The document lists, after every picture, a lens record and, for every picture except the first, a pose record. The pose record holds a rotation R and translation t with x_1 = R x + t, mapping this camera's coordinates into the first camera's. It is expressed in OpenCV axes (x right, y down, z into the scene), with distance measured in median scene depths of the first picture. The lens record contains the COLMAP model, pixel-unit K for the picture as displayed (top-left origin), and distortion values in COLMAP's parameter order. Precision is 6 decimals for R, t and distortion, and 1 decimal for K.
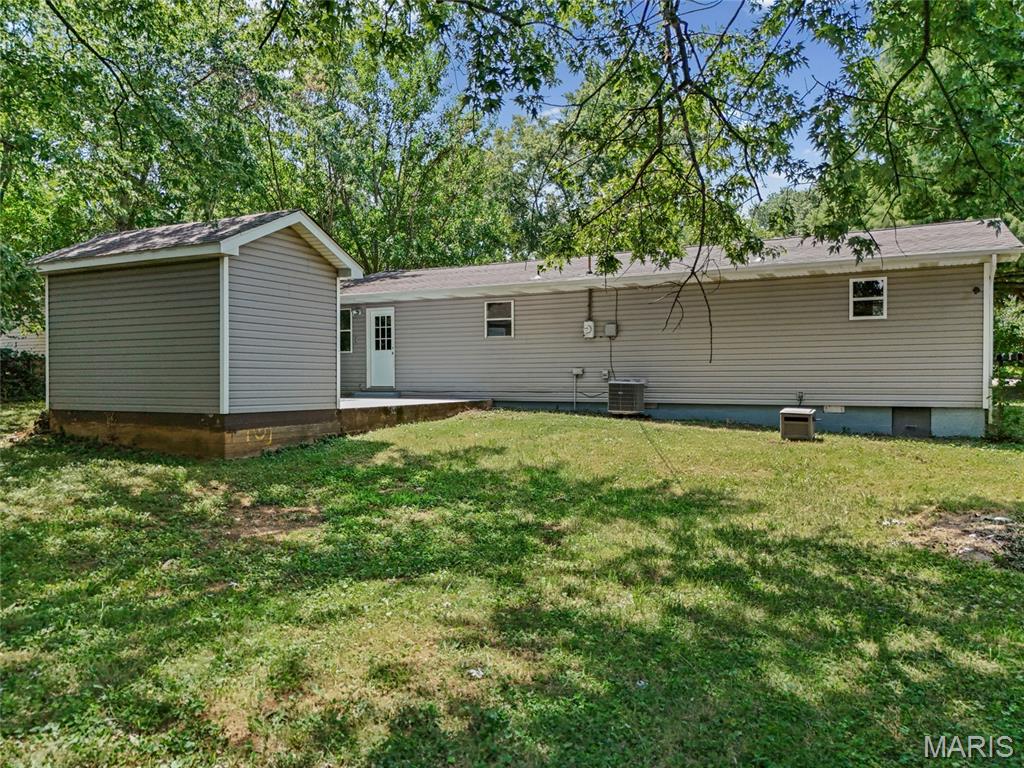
lens RADIAL K [[767.3, 0, 512.0], [0, 767.3, 384.0], [0, 0, 1]] dist [0.053049, -0.006684]
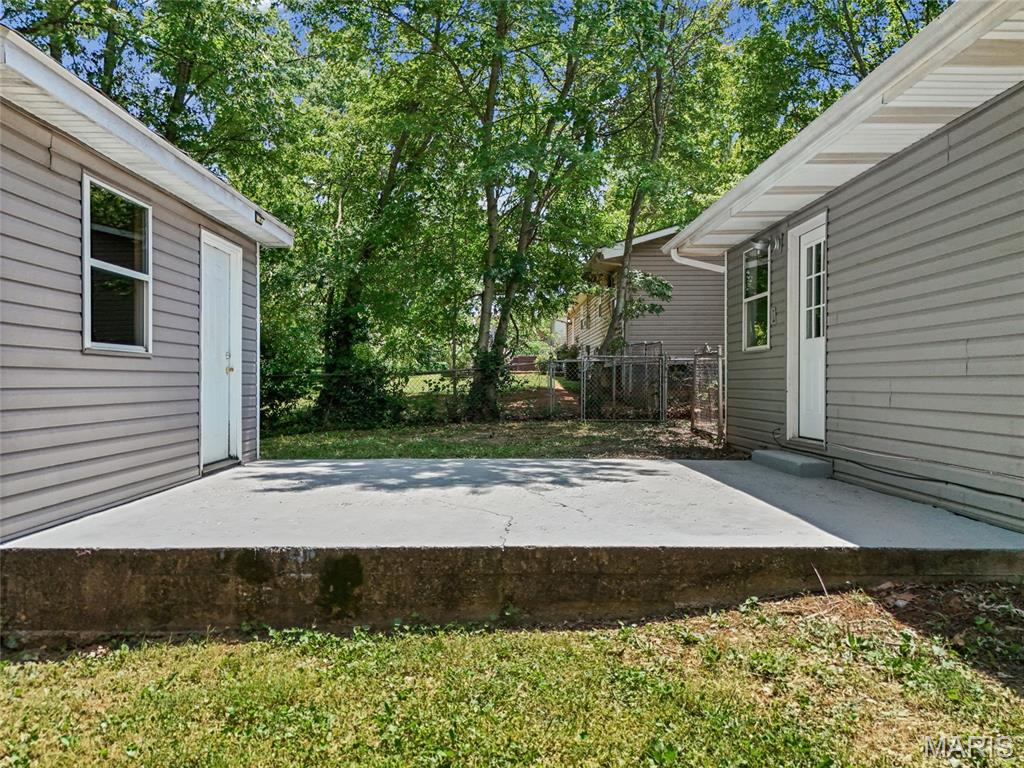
lens RADIAL K [[767.3, 0, 512.0], [0, 767.3, 384.0], [0, 0, 1]] dist [0.053049, -0.006684]
pose [[0.485940, 0.003126, -0.873987, 0.080906], [-0.010569, 0.999941, -0.002300, -0.020007], [0.873928, 0.010355, 0.485944, 0.701195]]
